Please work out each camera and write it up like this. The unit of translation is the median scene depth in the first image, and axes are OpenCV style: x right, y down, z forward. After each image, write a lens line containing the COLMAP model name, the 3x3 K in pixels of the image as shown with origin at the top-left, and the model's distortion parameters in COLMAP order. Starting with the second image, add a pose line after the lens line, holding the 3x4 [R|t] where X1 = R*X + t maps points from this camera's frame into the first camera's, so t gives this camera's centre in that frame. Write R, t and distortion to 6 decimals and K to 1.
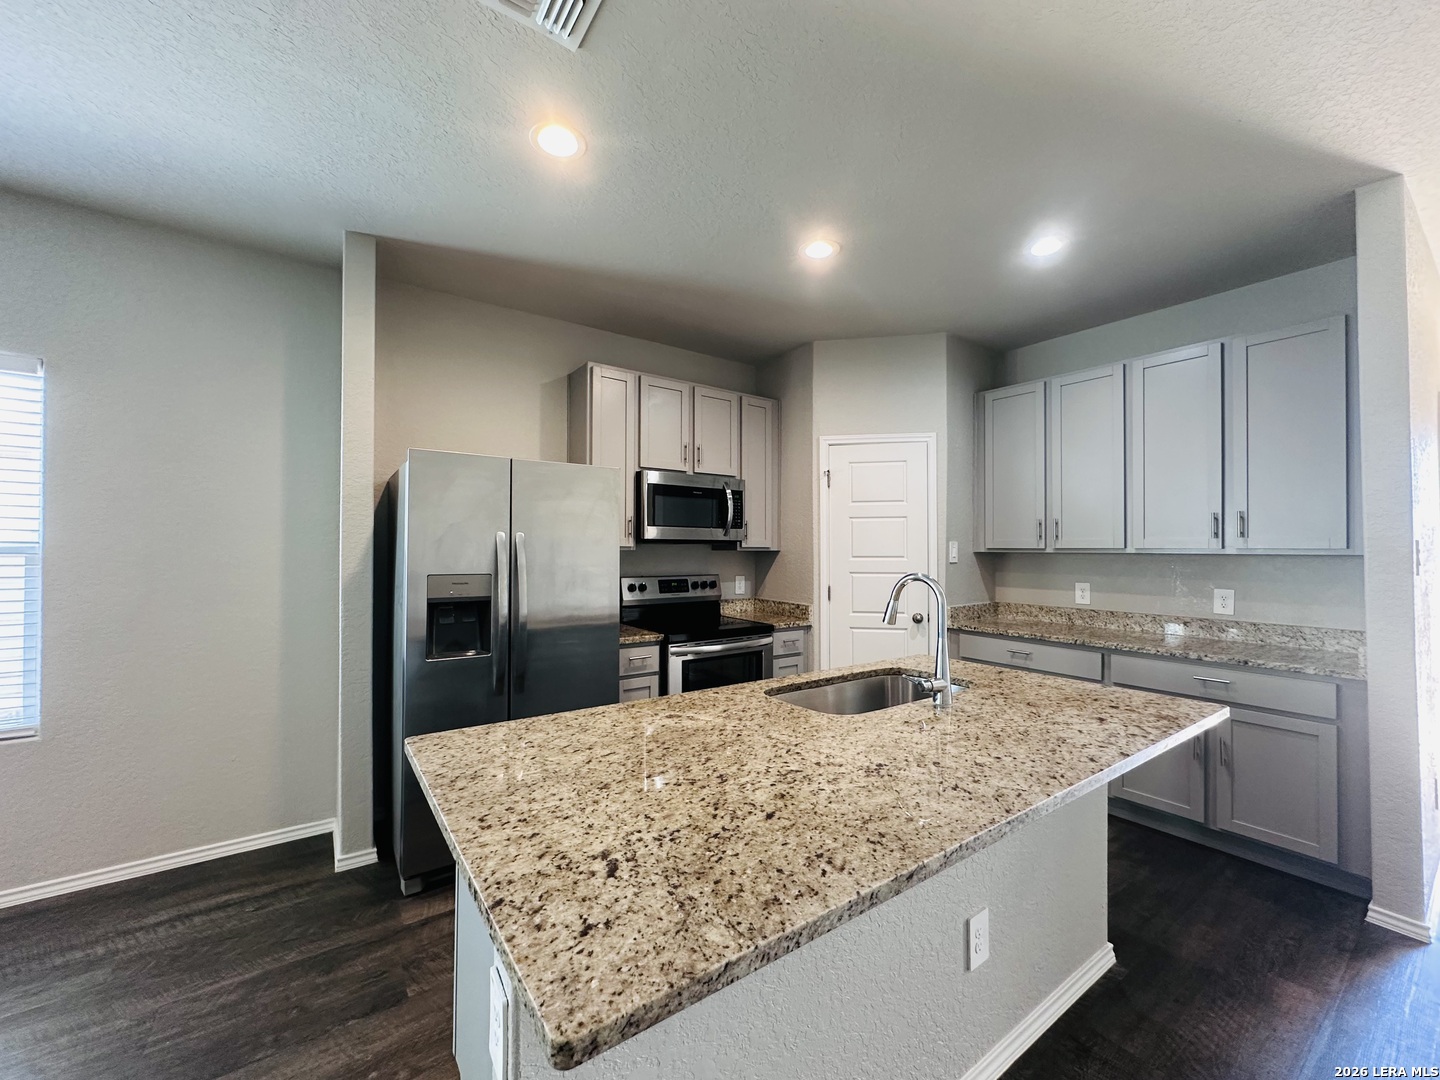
lens RADIAL K [[578.3, 0, 718.1], [0, 578.3, 543.9], [0, 0, 1]] dist [-0.004349, 0.000831]
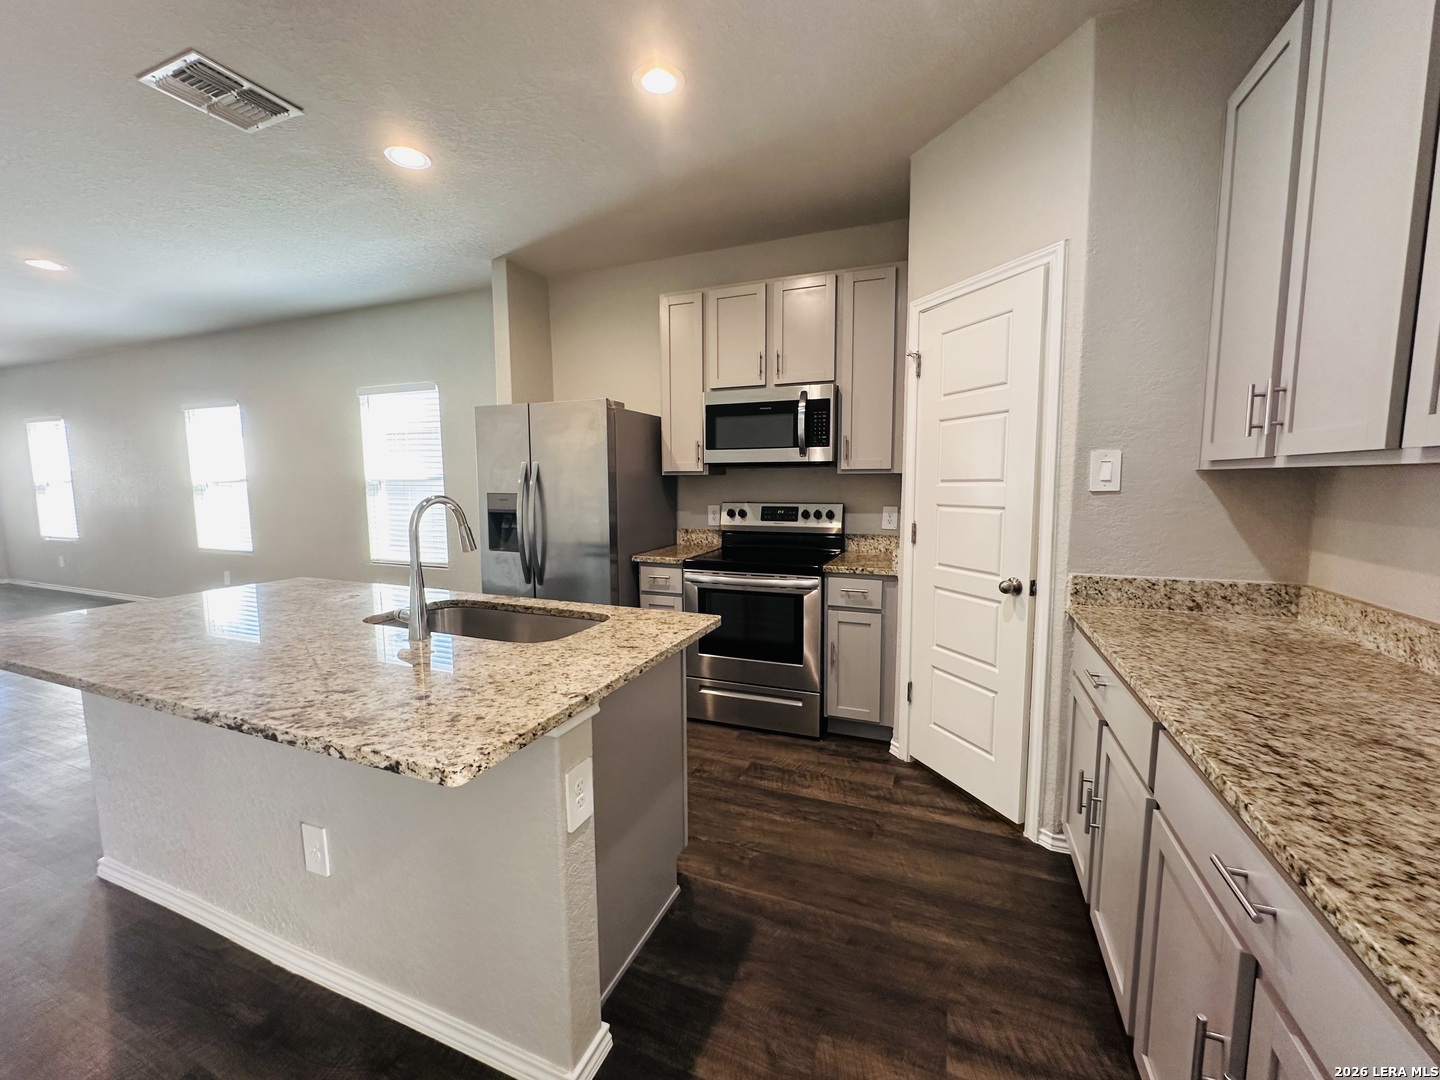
lens RADIAL K [[578.3, 0, 721.6], [0, 578.3, 543.0], [0, 0, 1]] dist [-0.004349, 0.000831]
pose [[0.542283, 0.085289, -0.835856, 0.673535], [0.015898, 0.993615, 0.111700, 0.015848], [0.840045, -0.073862, 0.537464, 0.446299]]
